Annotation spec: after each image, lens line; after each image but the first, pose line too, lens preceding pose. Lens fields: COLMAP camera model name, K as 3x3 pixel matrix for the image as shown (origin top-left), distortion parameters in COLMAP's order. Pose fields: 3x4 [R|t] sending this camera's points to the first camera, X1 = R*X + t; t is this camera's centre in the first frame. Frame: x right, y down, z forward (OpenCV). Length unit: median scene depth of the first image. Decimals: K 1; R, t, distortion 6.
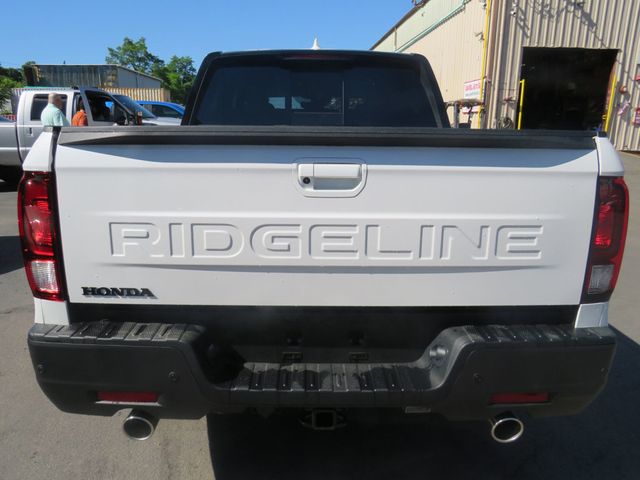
lens RADIAL K [[459.7, 0, 318.9], [0, 459.7, 237.4], [0, 0, 1]] dist [-0.048980, 0.018975]
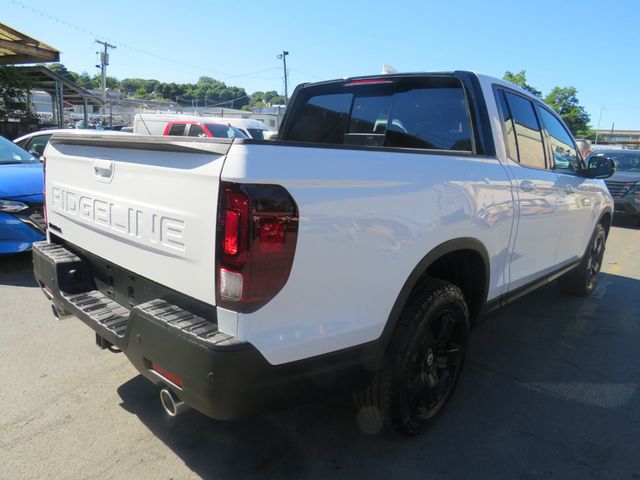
lens RADIAL K [[459.7, 0, 320.0], [0, 459.7, 244.2], [0, 0, 1]] dist [-0.048980, 0.018975]
pose [[0.731131, 0.164682, -0.662063, 1.400390], [-0.198095, 0.979865, 0.024972, -0.061402], [0.652844, 0.112893, 0.749032, 0.358812]]
